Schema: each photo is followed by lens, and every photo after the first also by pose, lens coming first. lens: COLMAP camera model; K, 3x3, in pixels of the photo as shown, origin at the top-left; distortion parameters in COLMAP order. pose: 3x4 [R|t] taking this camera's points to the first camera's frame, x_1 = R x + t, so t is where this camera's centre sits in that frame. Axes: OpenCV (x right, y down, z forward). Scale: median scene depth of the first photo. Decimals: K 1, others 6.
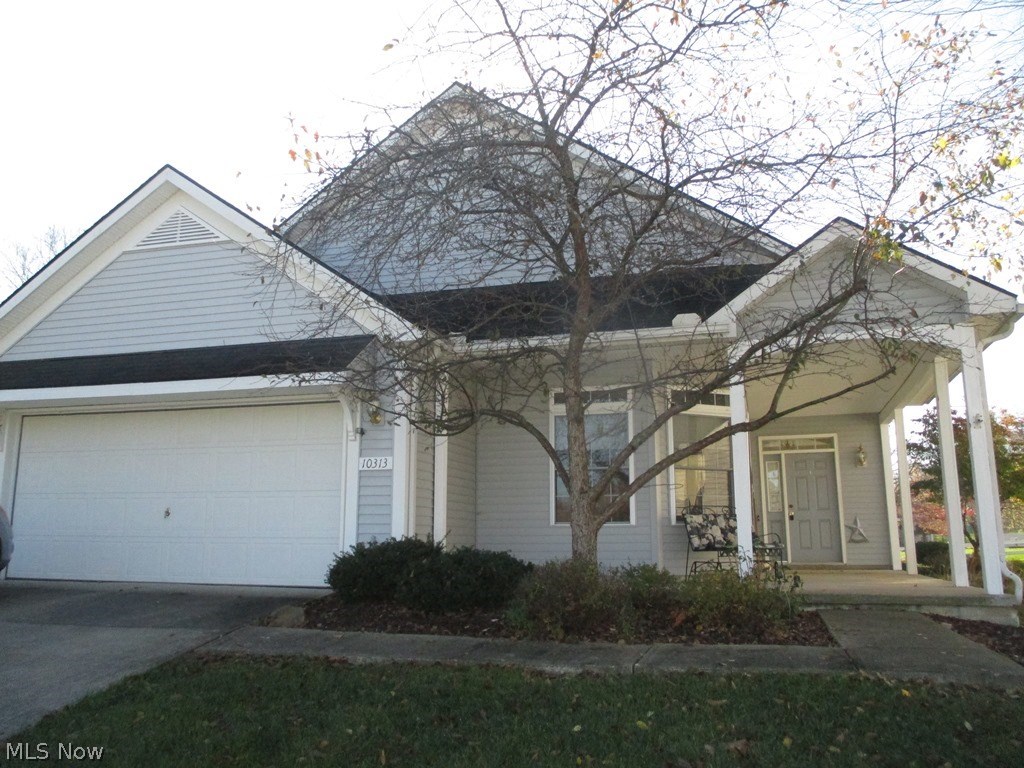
lens RADIAL K [[854.9, 0, 510.6], [0, 854.9, 384.1], [0, 0, 1]] dist [-0.055630, -0.001517]
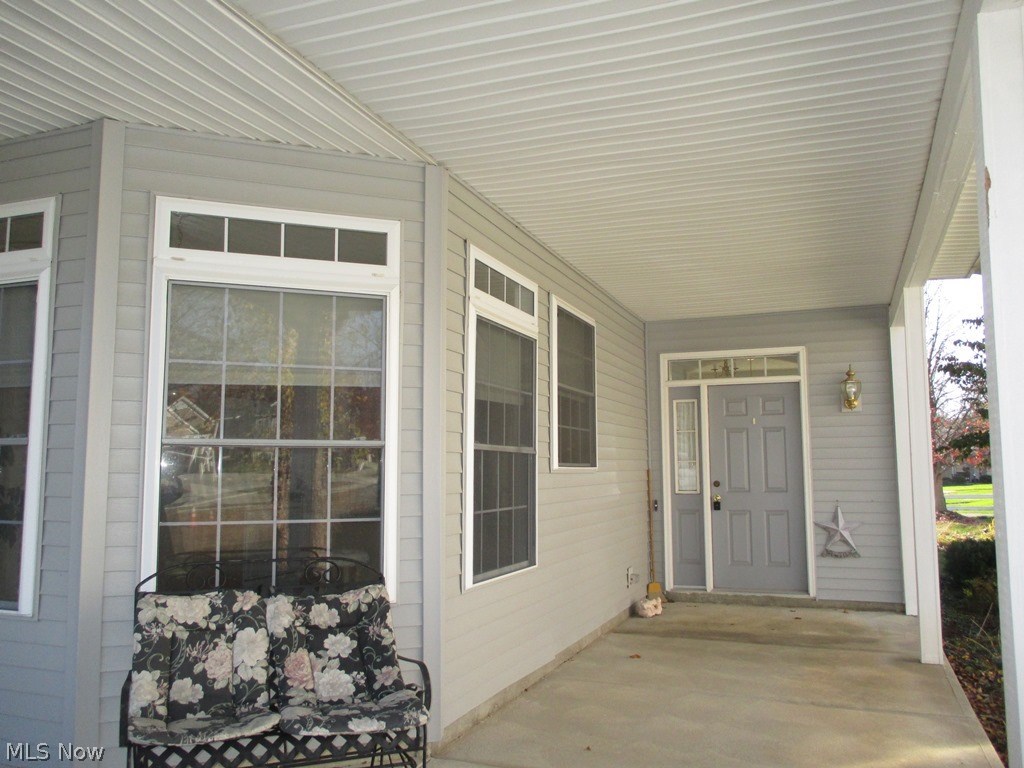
lens RADIAL K [[854.9, 0, 514.4], [0, 854.9, 382.9], [0, 0, 1]] dist [-0.055630, -0.001517]
pose [[0.997620, -0.009593, -0.068282, 0.244011], [0.015565, 0.996046, 0.087468, 0.032488], [0.067173, -0.088322, 0.993824, 0.471850]]
